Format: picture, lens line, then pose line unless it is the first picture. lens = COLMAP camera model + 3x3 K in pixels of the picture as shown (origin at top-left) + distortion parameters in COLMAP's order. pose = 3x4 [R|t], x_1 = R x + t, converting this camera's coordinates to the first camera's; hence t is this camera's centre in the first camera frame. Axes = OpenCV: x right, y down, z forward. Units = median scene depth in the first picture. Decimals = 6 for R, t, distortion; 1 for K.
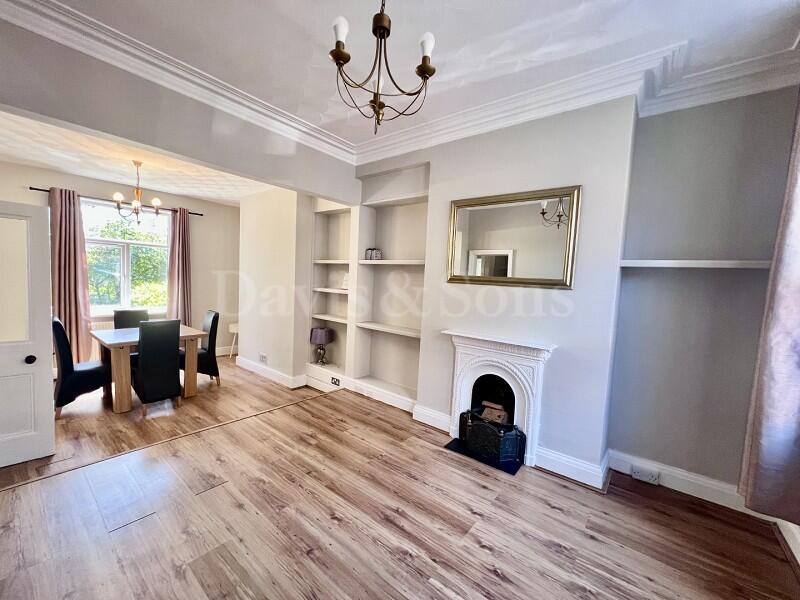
lens RADIAL K [[319.8, 0, 400.0], [0, 319.8, 300.0], [0, 0, 1]] dist [0.000767, 0.000309]
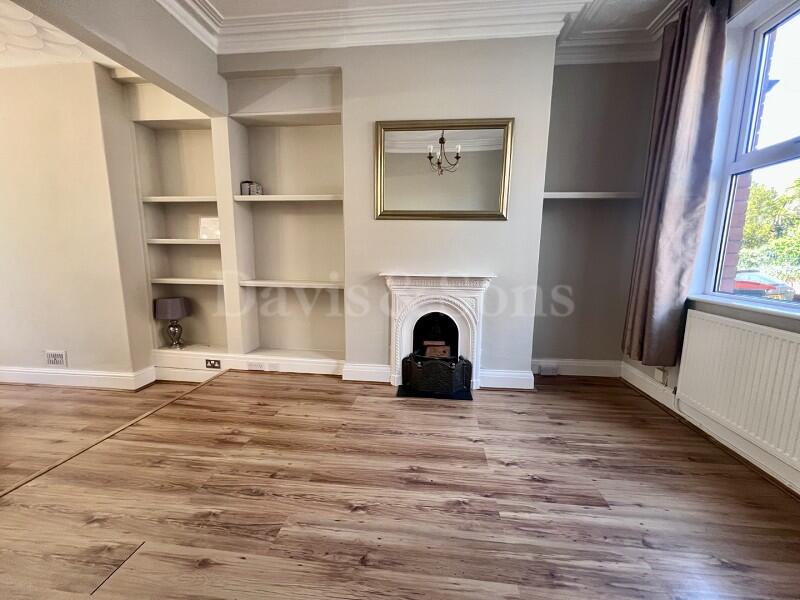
lens RADIAL K [[319.8, 0, 400.0], [0, 319.8, 300.0], [0, 0, 1]] dist [0.000767, 0.000309]
pose [[0.845174, -0.119248, 0.521019, -0.287689], [0.065116, 0.990506, 0.121073, 0.063679], [-0.530510, -0.068402, 0.844914, 0.209748]]
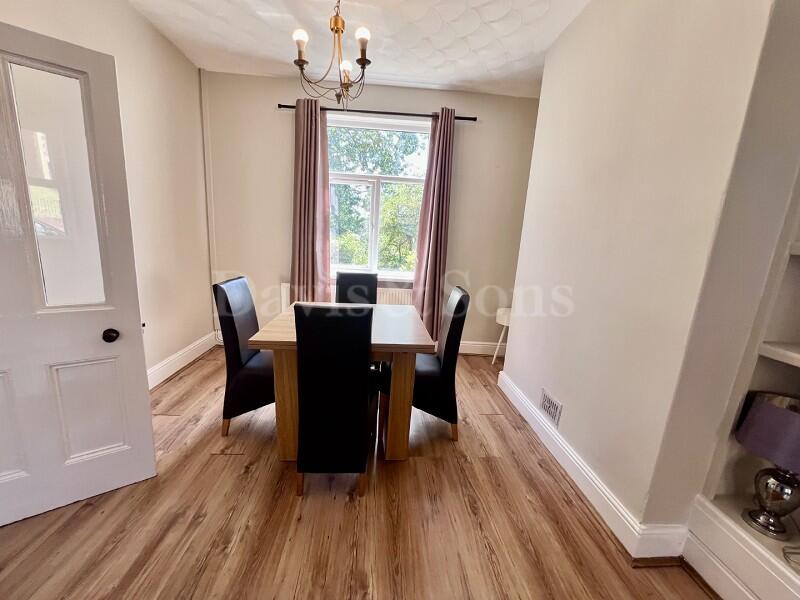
lens RADIAL K [[319.8, 0, 400.0], [0, 319.8, 300.0], [0, 0, 1]] dist [0.000767, 0.000309]
pose [[0.674629, 0.142207, -0.724329, -0.446930], [-0.077647, 0.989495, 0.121947, -0.002389], [0.734062, -0.026027, 0.678584, 0.916015]]
